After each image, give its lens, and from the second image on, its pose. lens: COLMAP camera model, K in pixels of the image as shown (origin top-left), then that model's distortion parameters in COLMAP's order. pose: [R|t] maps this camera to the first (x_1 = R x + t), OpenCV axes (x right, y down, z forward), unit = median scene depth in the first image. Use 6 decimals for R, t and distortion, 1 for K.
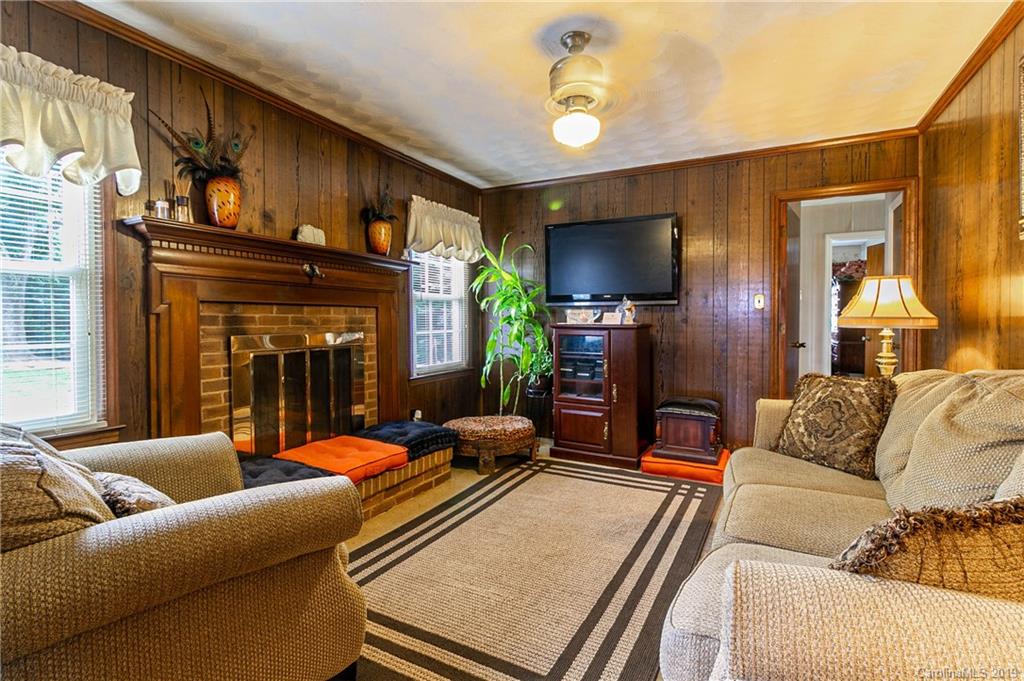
lens RADIAL K [[471.3, 0, 522.7], [0, 471.3, 326.5], [0, 0, 1]] dist [-0.000691, -0.012112]
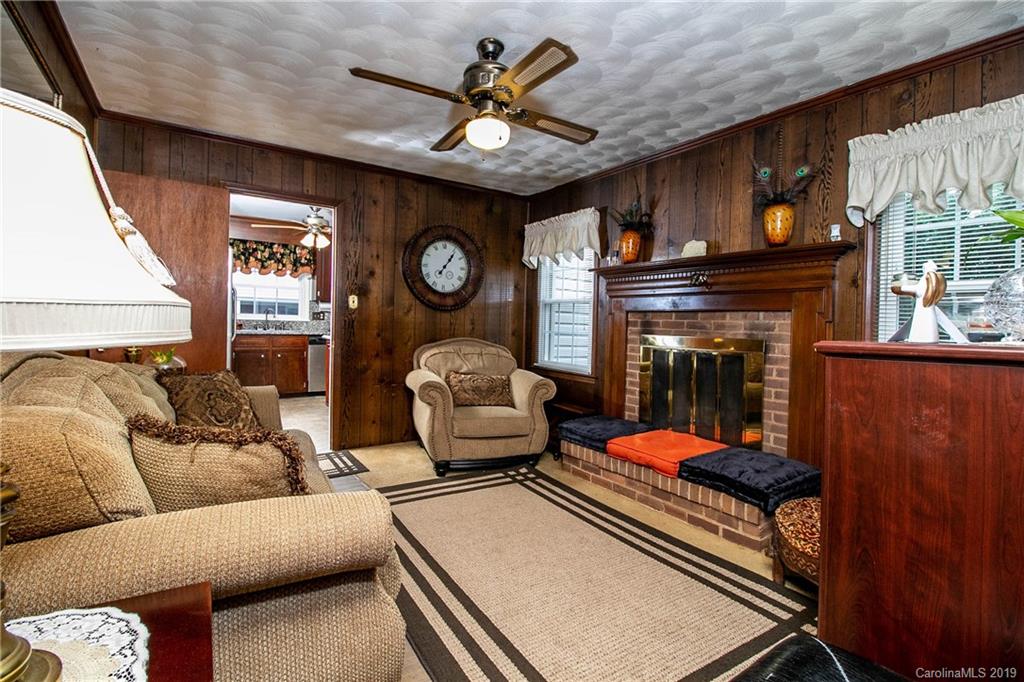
lens RADIAL K [[471.3, 0, 522.7], [0, 471.3, 327.0], [0, 0, 1]] dist [-0.000691, -0.012112]
pose [[-0.457874, -0.000814, -0.889017, 0.711227], [-0.034758, 0.999251, 0.016986, -0.013100], [0.888337, 0.038678, -0.457560, 1.124966]]
